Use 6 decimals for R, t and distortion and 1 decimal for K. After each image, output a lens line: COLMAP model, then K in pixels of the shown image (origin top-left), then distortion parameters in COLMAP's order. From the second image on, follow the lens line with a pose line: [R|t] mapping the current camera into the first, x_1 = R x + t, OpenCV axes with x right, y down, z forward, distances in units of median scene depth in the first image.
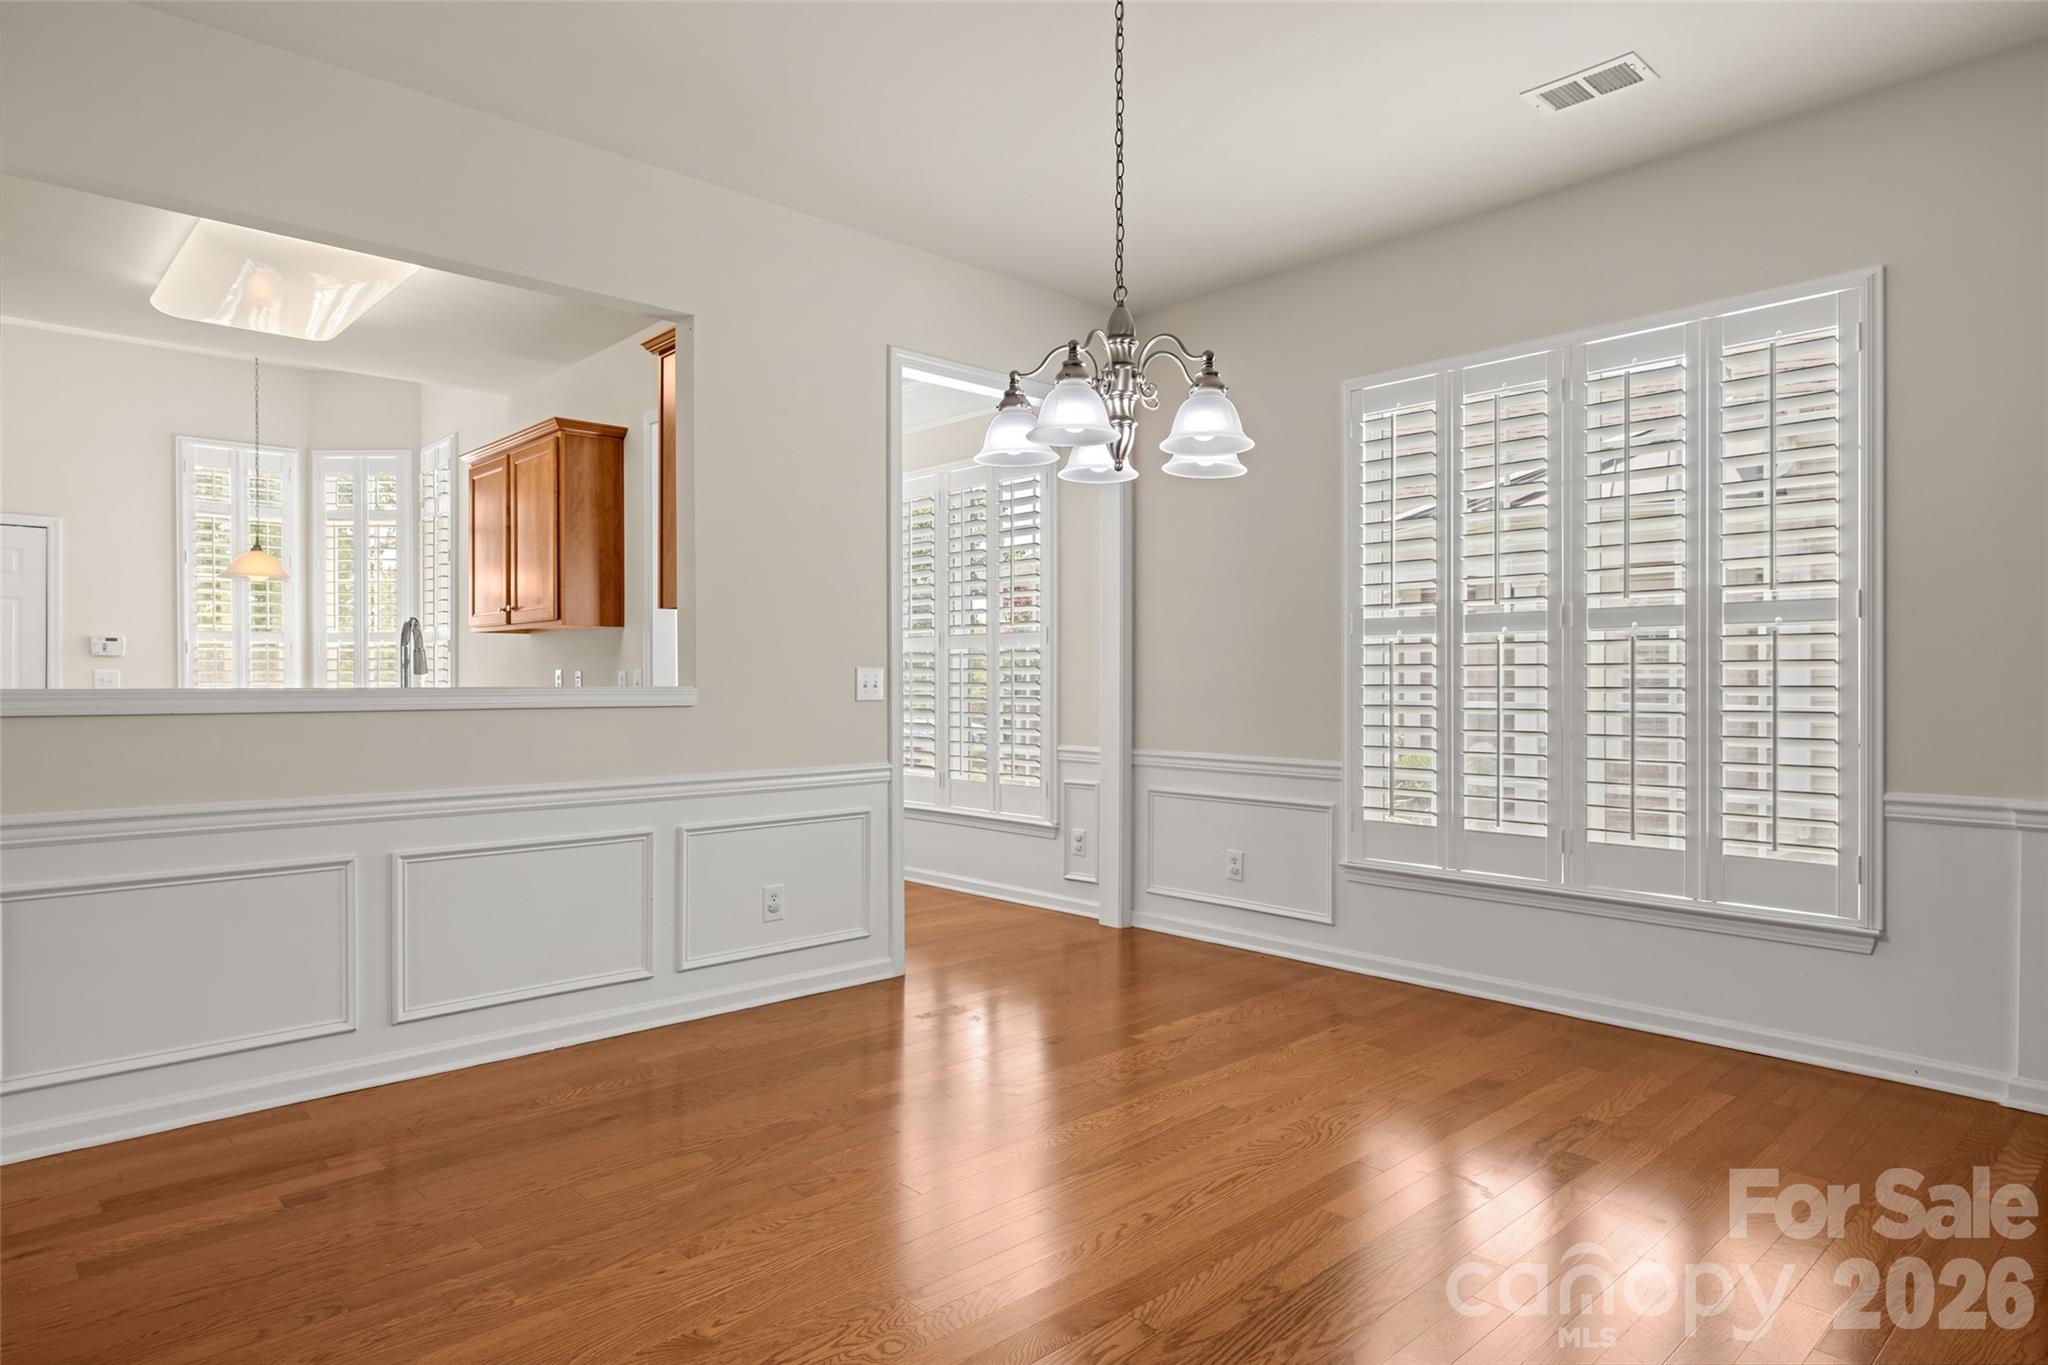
lens RADIAL K [[1177.4, 0, 1019.7], [0, 1177.4, 686.6], [0, 0, 1]] dist [-0.000415, 0.000387]
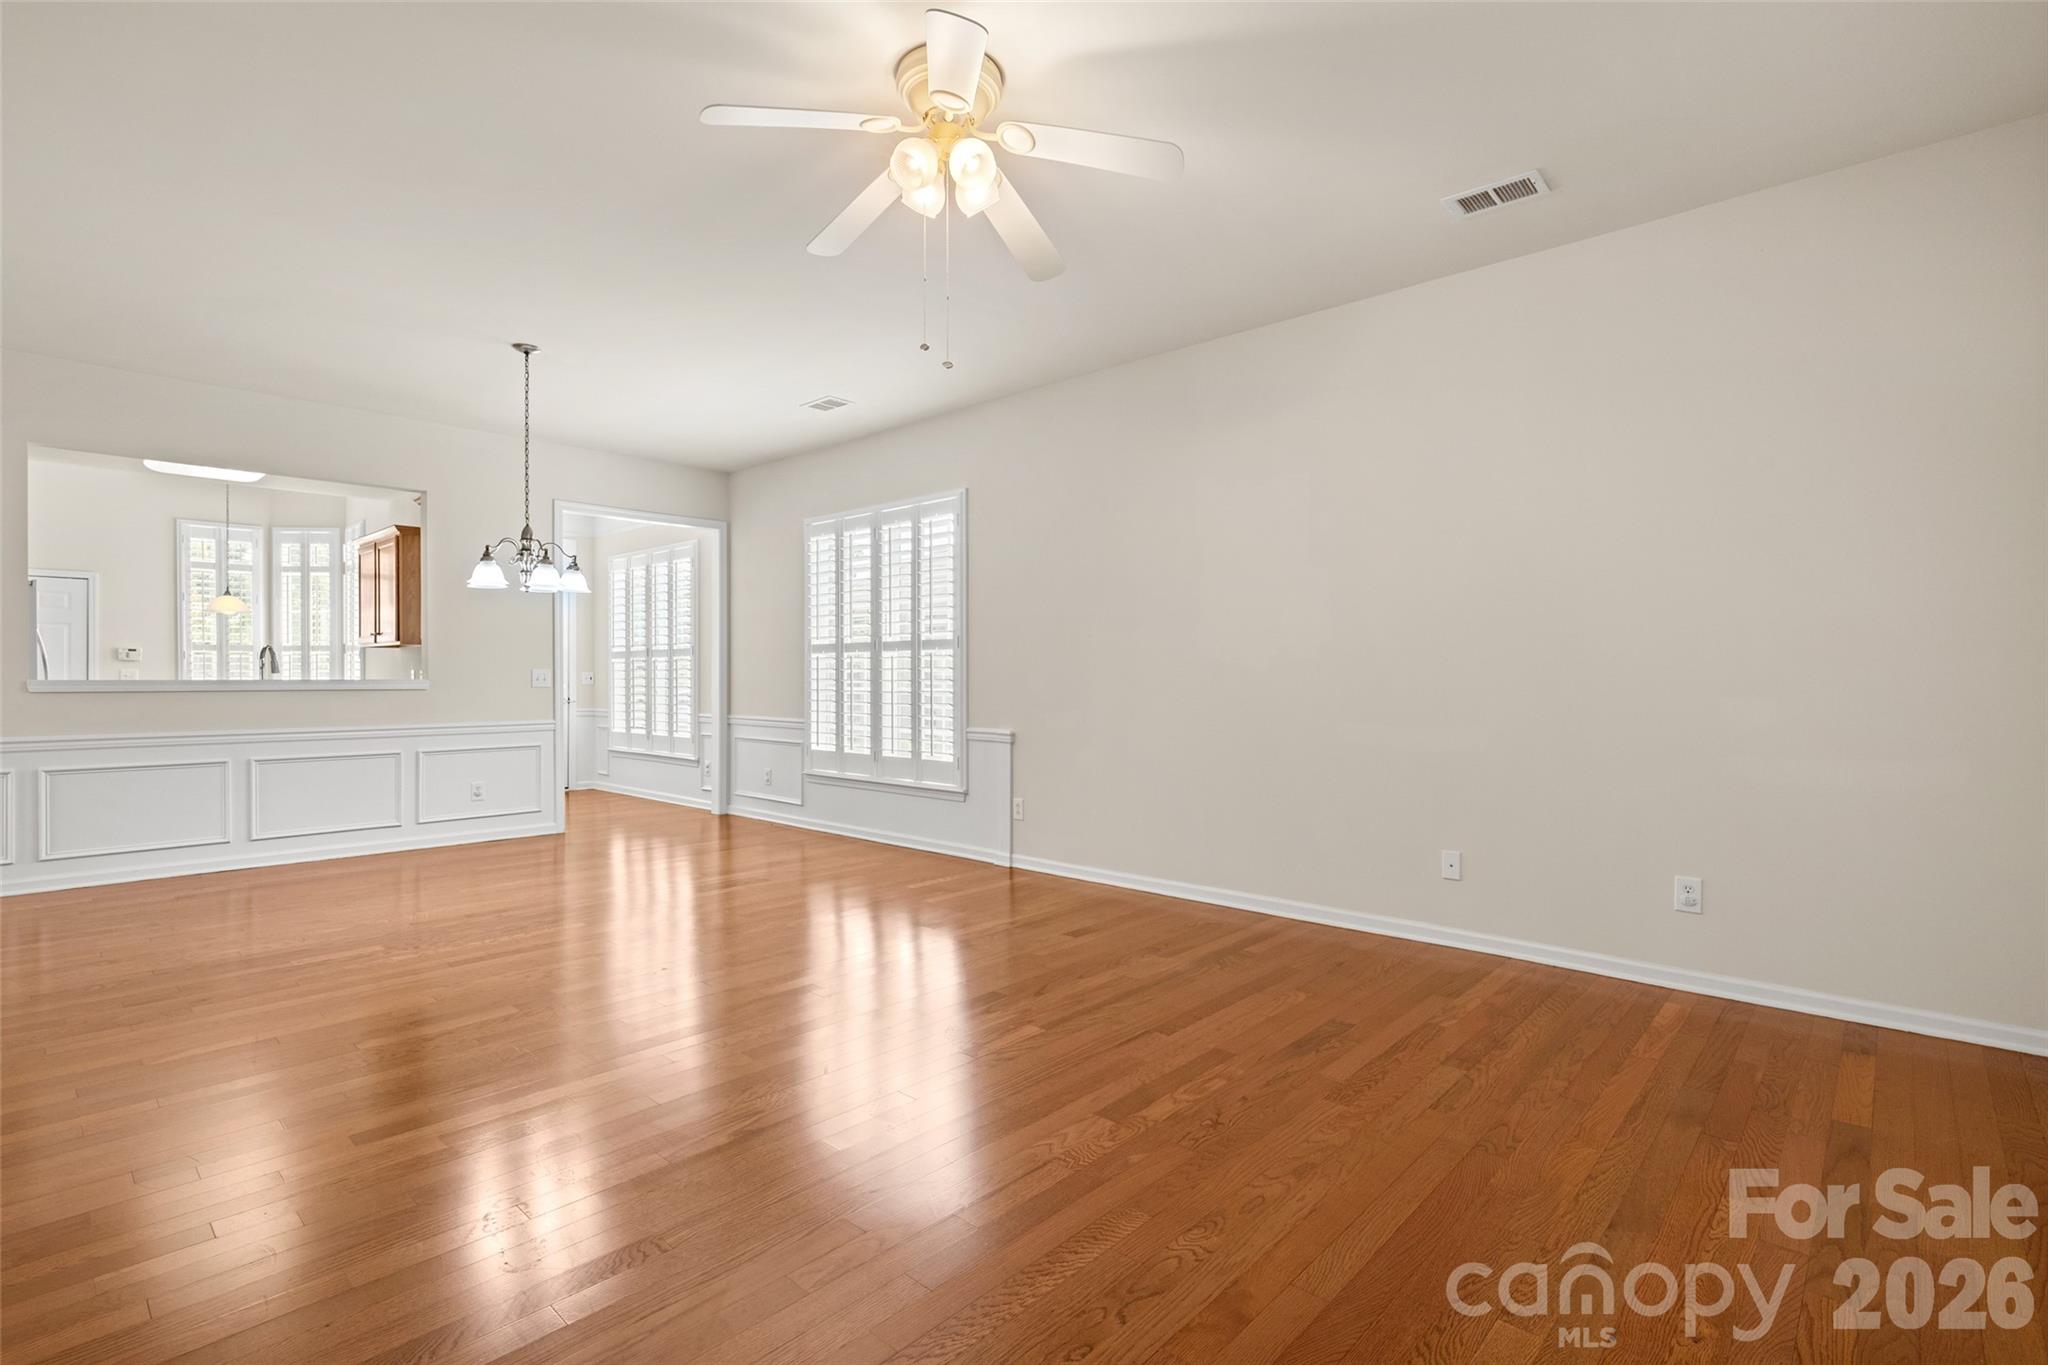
lens RADIAL K [[950.8, 0, 1021.3], [0, 950.8, 681.4], [0, 0, 1]] dist [-0.005479, 0.000074]
pose [[0.997047, 0.000664, 0.076788, 0.574380], [-0.000640, 1.000000, -0.000341, 0.003304], [-0.076788, 0.000291, 0.997047, -0.638486]]
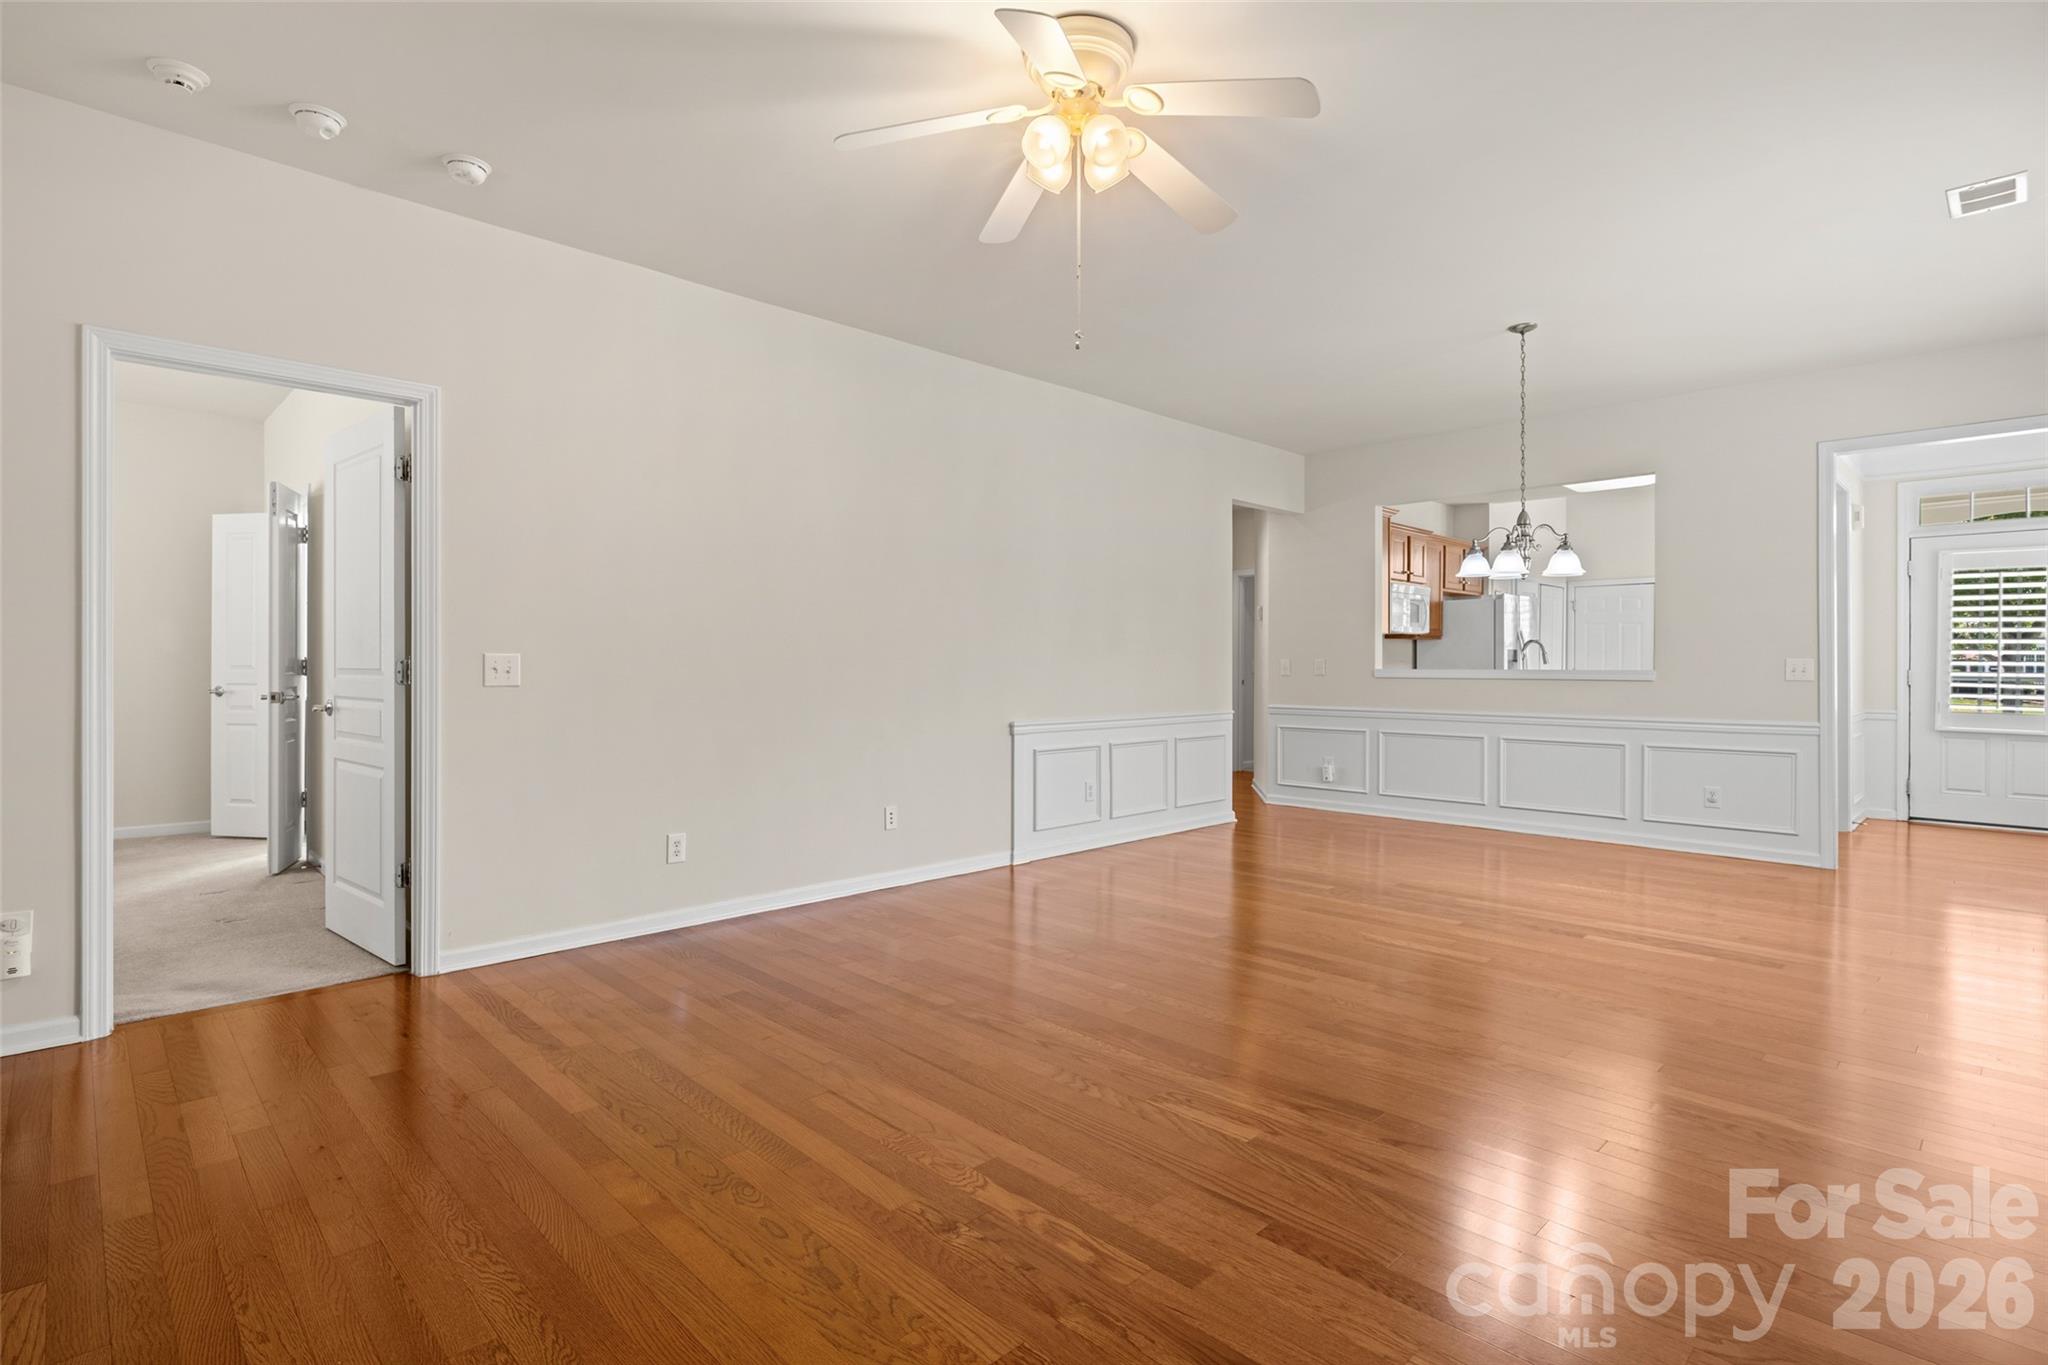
lens RADIAL K [[987.1, 0, 1019.4], [0, 987.1, 667.7], [0, 0, 1]] dist [-0.009187, -0.000023]
pose [[0.030684, 0.002755, -0.999525, 1.213576], [-0.007842, 0.999966, 0.002515, -0.000020], [0.999498, 0.007761, 0.030704, -0.053679]]
